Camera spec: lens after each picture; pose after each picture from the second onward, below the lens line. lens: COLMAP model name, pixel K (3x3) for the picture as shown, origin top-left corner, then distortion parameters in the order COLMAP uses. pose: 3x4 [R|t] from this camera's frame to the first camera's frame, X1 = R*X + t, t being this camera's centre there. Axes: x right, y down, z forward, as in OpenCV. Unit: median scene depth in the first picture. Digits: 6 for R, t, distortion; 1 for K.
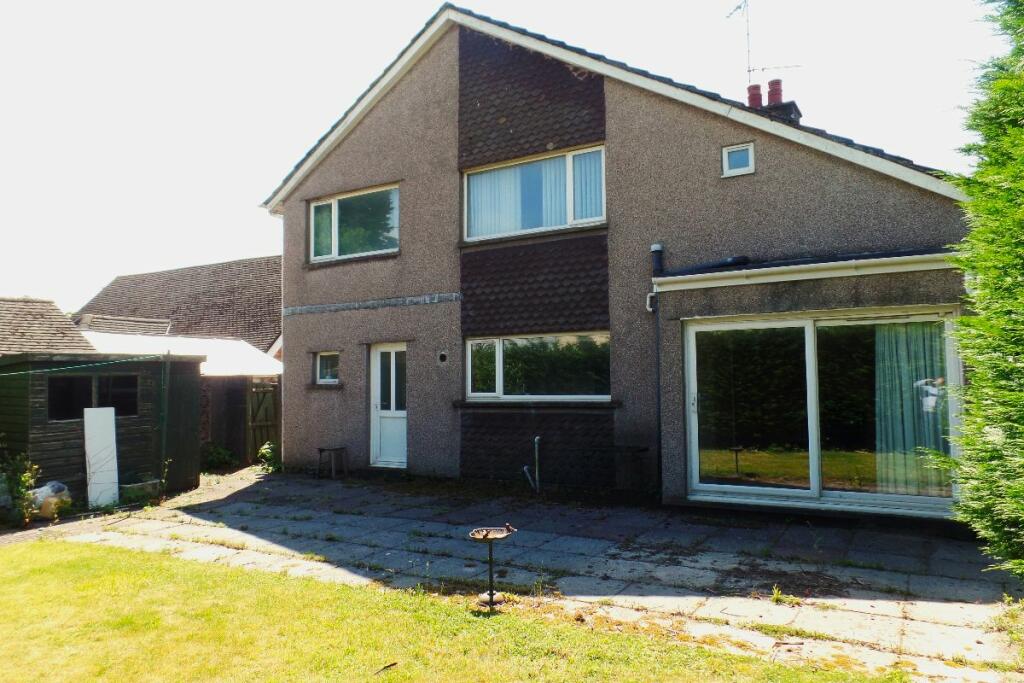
lens RADIAL K [[705.0, 0, 513.8], [0, 705.0, 341.8], [0, 0, 1]] dist [-0.003580, 0.000901]
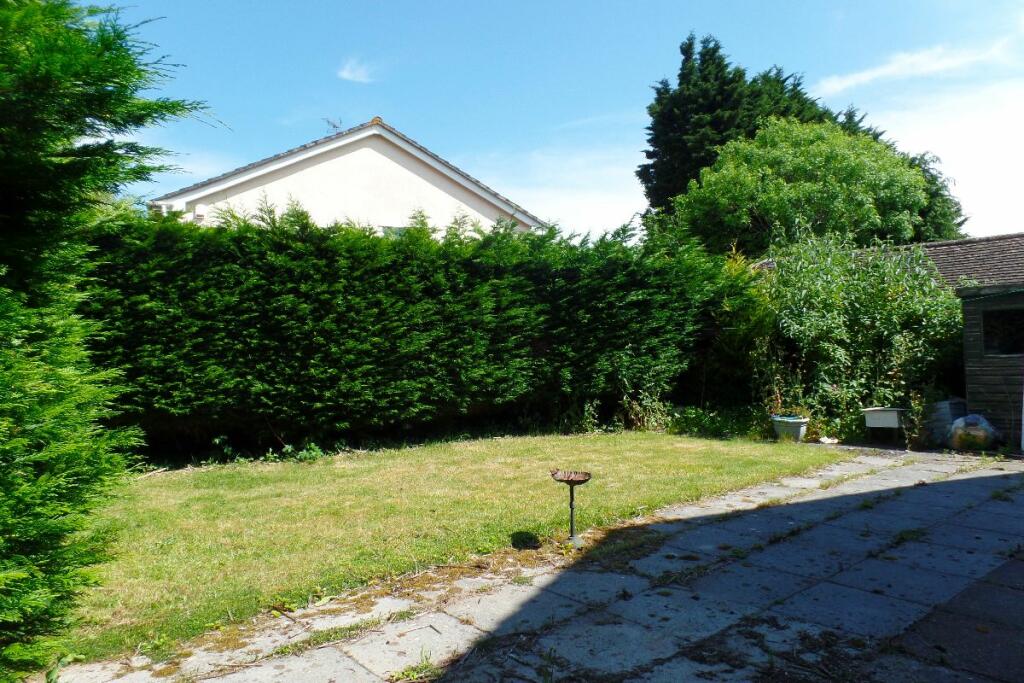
lens RADIAL K [[705.0, 0, 520.8], [0, 705.0, 372.2], [0, 0, 1]] dist [-0.003580, 0.000901]
pose [[-0.316298, 0.053058, -0.947175, 0.774248], [0.083862, 0.996090, 0.027793, 0.085395], [0.944946, -0.070641, -0.319511, 1.096574]]
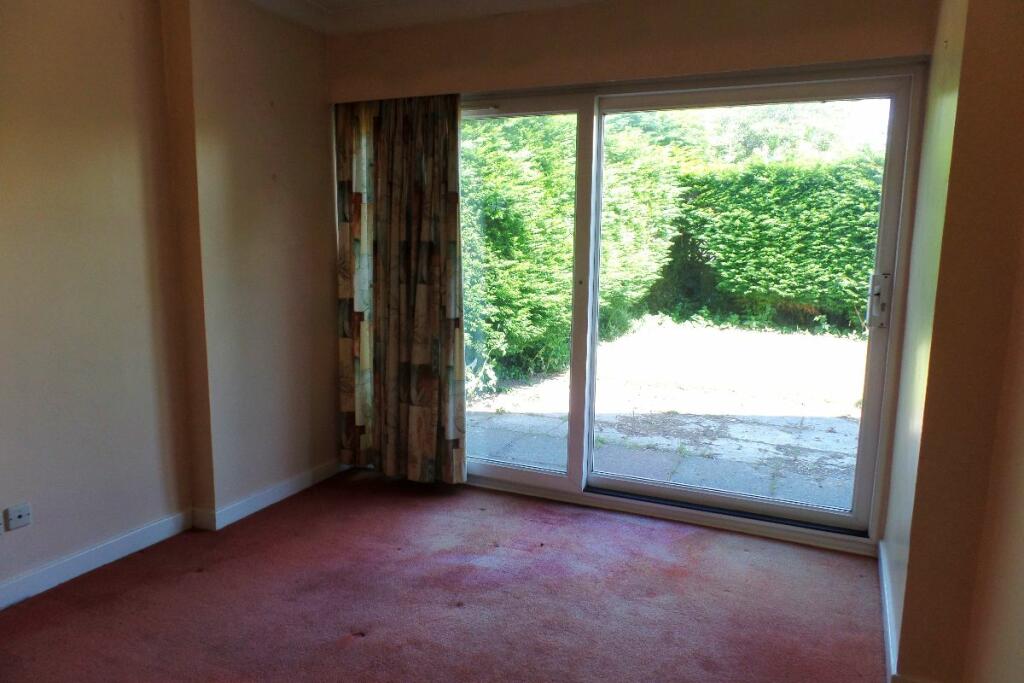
lens RADIAL K [[705.0, 0, 506.2], [0, 705.0, 340.8], [0, 0, 1]] dist [-0.003580, 0.000901]
pose [[-0.995244, 0.009784, -0.096926, 0.682870], [0.001962, 0.996755, 0.080477, 0.112225], [0.097399, 0.079904, -0.992033, 1.901151]]
